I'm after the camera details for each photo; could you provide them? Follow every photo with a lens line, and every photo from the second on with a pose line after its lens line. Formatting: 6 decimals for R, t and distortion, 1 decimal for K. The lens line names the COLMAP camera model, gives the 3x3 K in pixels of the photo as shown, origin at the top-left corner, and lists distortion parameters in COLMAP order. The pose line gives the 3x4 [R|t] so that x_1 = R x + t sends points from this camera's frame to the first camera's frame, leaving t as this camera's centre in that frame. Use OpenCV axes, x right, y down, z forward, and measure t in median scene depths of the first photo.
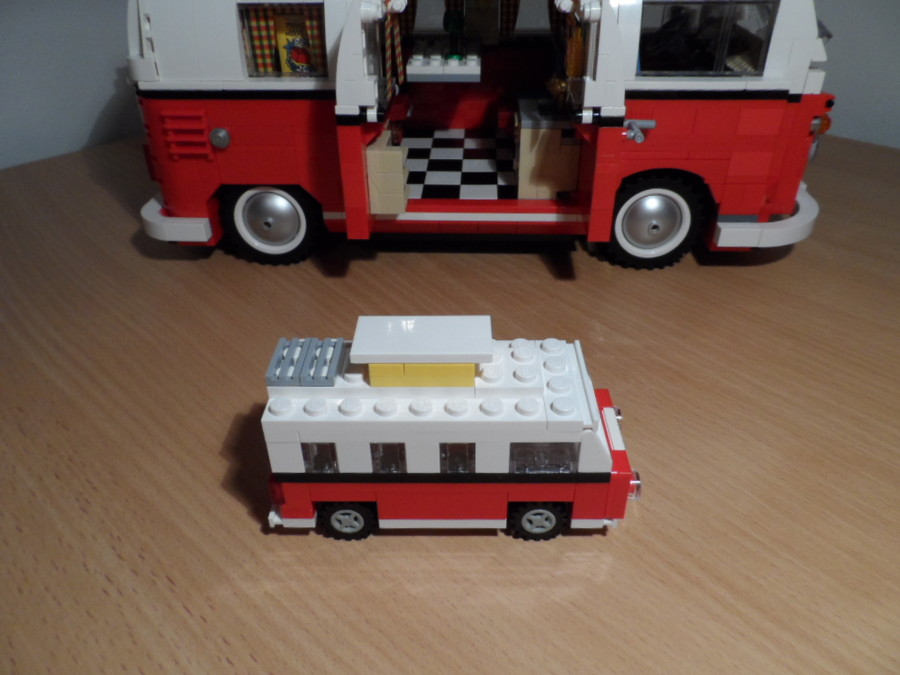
lens RADIAL K [[685.5, 0, 448.9], [0, 685.5, 340.0], [0, 0, 1]] dist [-0.011671, 0.001096]
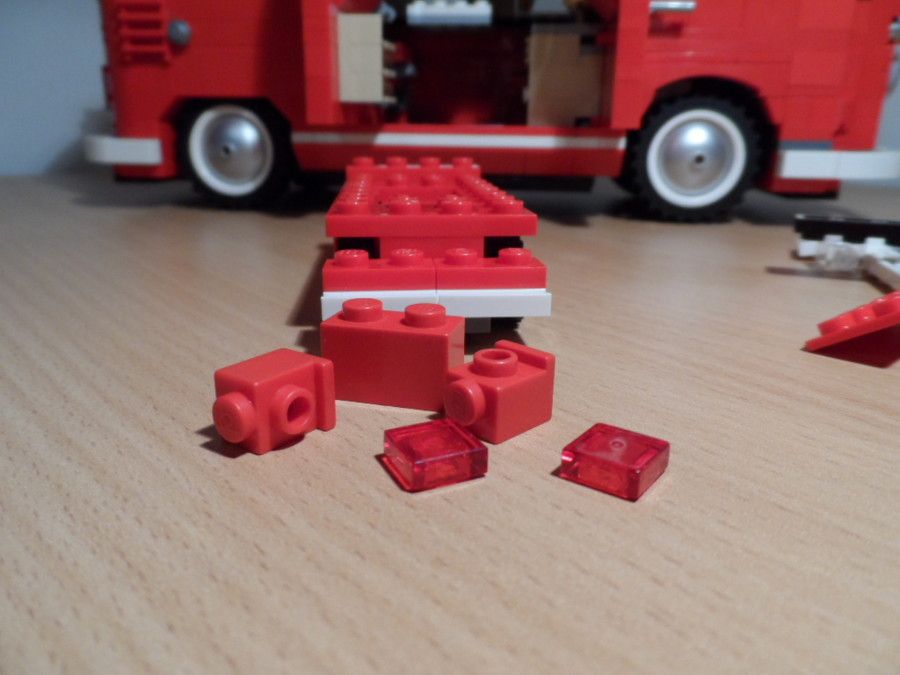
lens RADIAL K [[685.5, 0, 448.9], [0, 685.5, 340.0], [0, 0, 1]] dist [-0.011671, 0.001096]
pose [[0.996805, 0.046151, -0.065192, 0.089044], [-0.062740, 0.957521, -0.281455, 0.338673], [0.049433, 0.284646, 0.957357, 0.348519]]
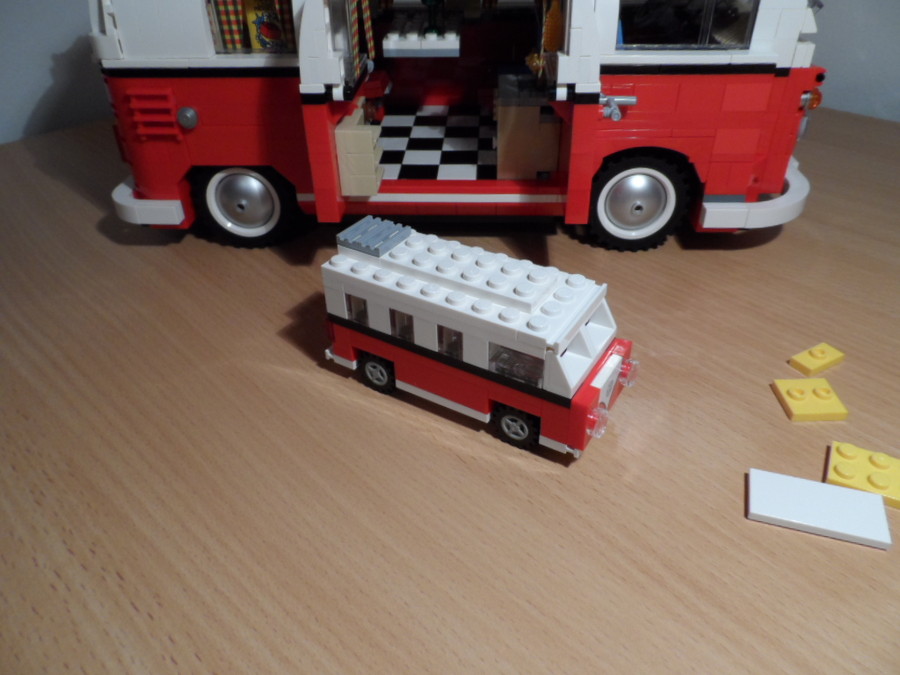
lens RADIAL K [[687.6, 0, 450.0], [0, 687.6, 337.5], [0, 0, 1]] dist [-0.008670, -0.000783]
pose [[0.999914, -0.001523, -0.013062, 0.057464], [0.001904, 0.999571, 0.029214, -0.012738], [0.013012, -0.029236, 0.999488, 0.025244]]
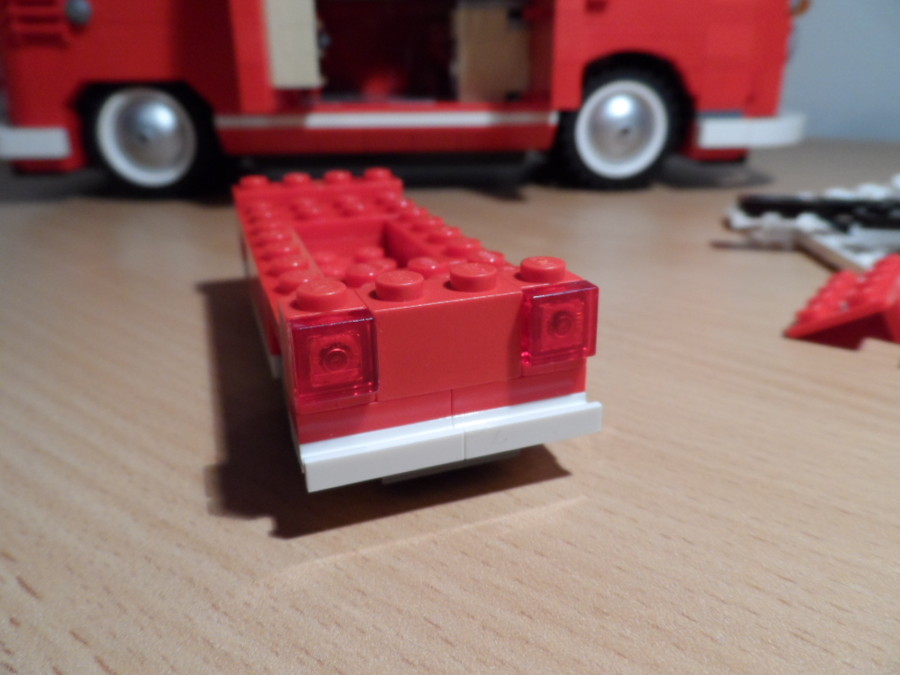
lens RADIAL K [[683.4, 0, 449.6], [0, 683.4, 342.9], [0, 0, 1]] dist [-0.014793, -0.000982]
pose [[0.994354, -0.037433, 0.099290, -0.003183], [0.057011, 0.977651, -0.202359, 0.295541], [-0.089496, 0.206877, 0.974265, 0.325805]]
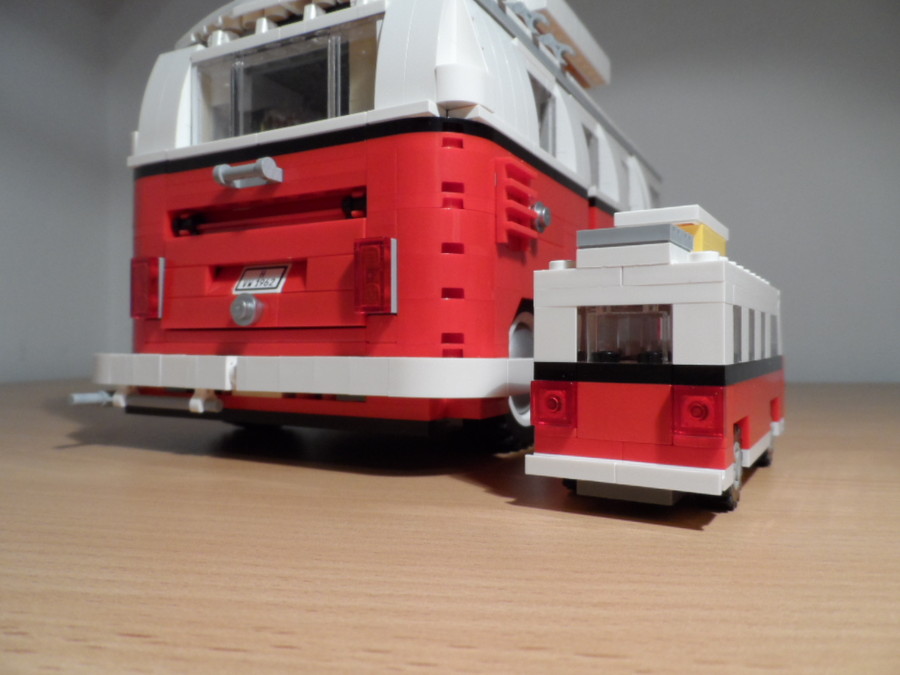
lens RADIAL K [[685.5, 0, 448.9], [0, 685.5, 340.0], [0, 0, 1]] dist [-0.011671, 0.001096]
pose [[0.818784, 0.013878, 0.573933, -0.357234], [0.313466, 0.826725, -0.467188, 0.331103], [-0.480969, 0.562435, 0.672559, 0.396749]]
